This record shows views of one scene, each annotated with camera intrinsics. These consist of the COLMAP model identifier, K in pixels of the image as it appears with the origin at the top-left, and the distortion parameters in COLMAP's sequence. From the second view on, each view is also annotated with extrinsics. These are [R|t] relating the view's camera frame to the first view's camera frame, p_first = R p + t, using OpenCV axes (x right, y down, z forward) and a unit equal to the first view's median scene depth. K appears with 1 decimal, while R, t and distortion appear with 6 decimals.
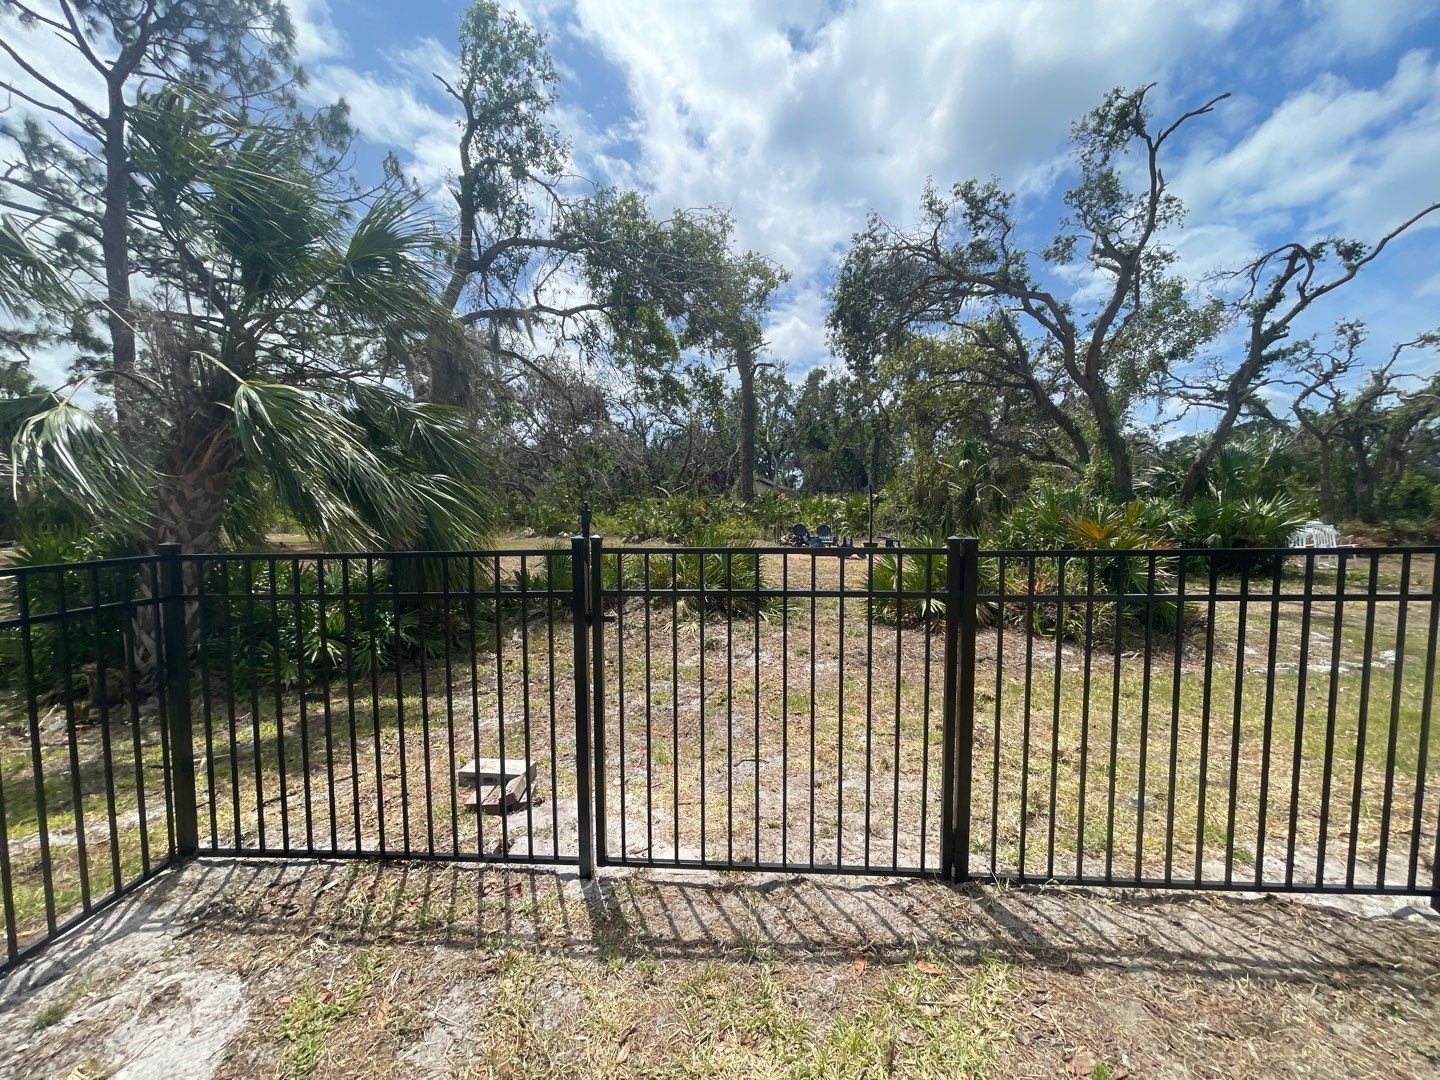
lens RADIAL K [[579.3, 0, 718.1], [0, 579.3, 543.2], [0, 0, 1]] dist [0.004038, -0.002279]
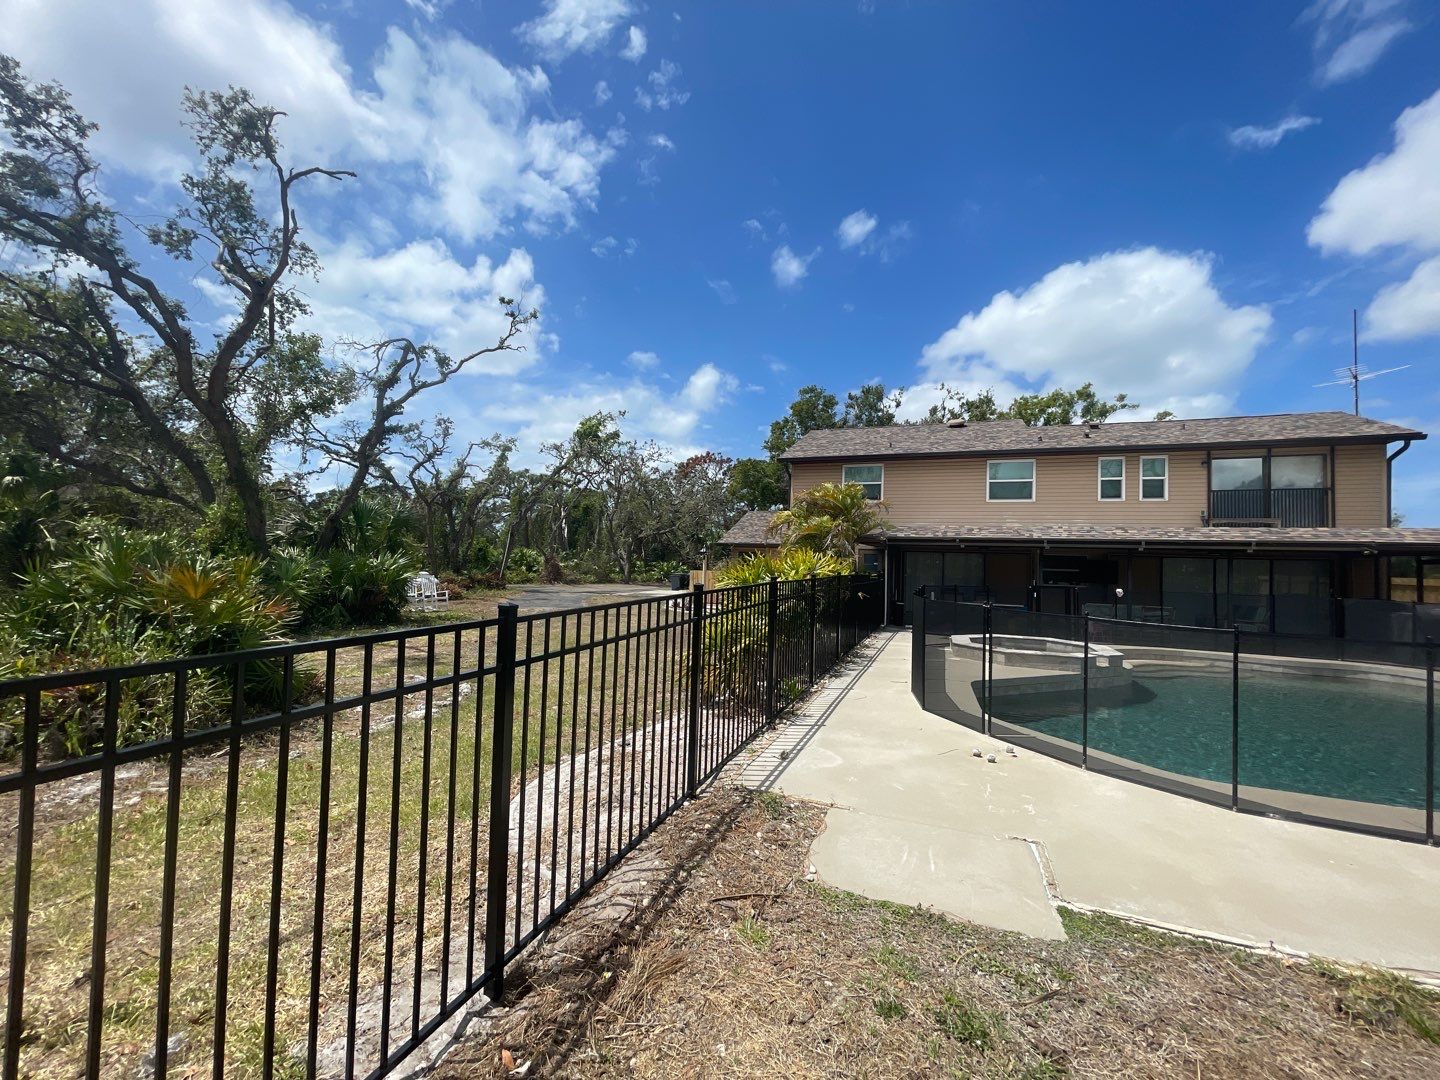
lens RADIAL K [[587.5, 0, 715.0], [0, 587.5, 548.5], [0, 0, 1]] dist [-0.002128, -0.000267]
pose [[0.311324, 0.038278, 0.949533, 0.206462], [0.030236, 0.998284, -0.050156, -0.030910], [-0.949823, 0.044325, 0.309632, 0.154926]]
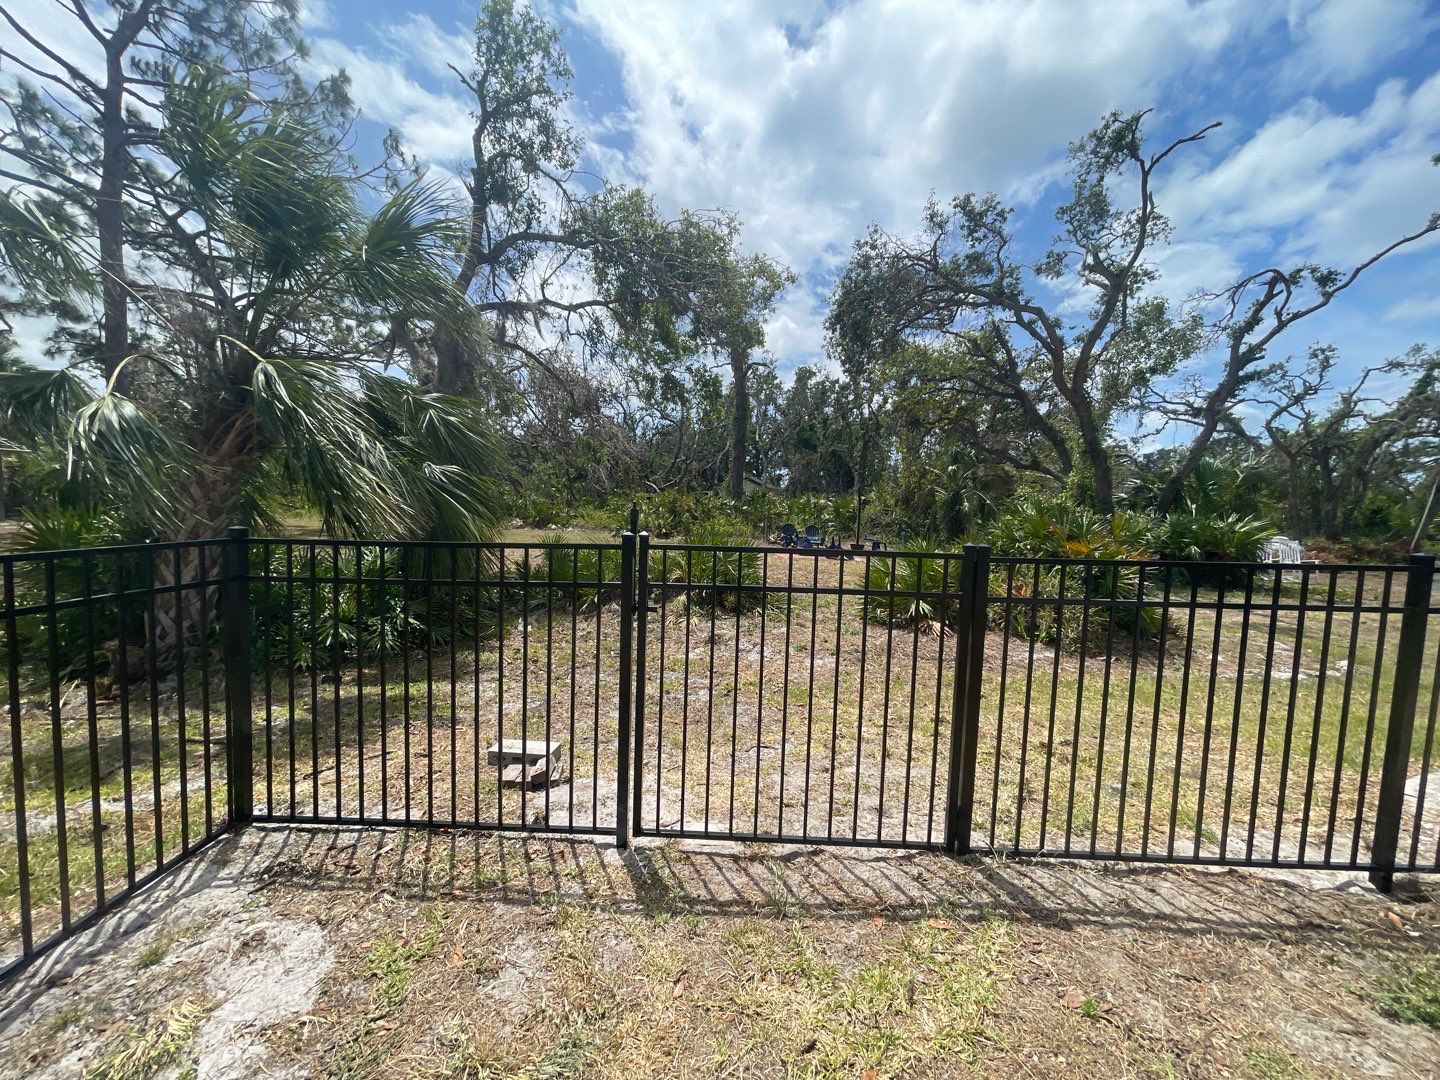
lens RADIAL K [[580.9, 0, 719.0], [0, 580.9, 547.2], [0, 0, 1]] dist [-0.001094, 0.000253]
pose [[0.999055, 0.030407, 0.031059, -0.053325], [-0.030808, 0.999447, 0.012511, -0.002626], [-0.030661, -0.013457, 0.999439, -0.048150]]
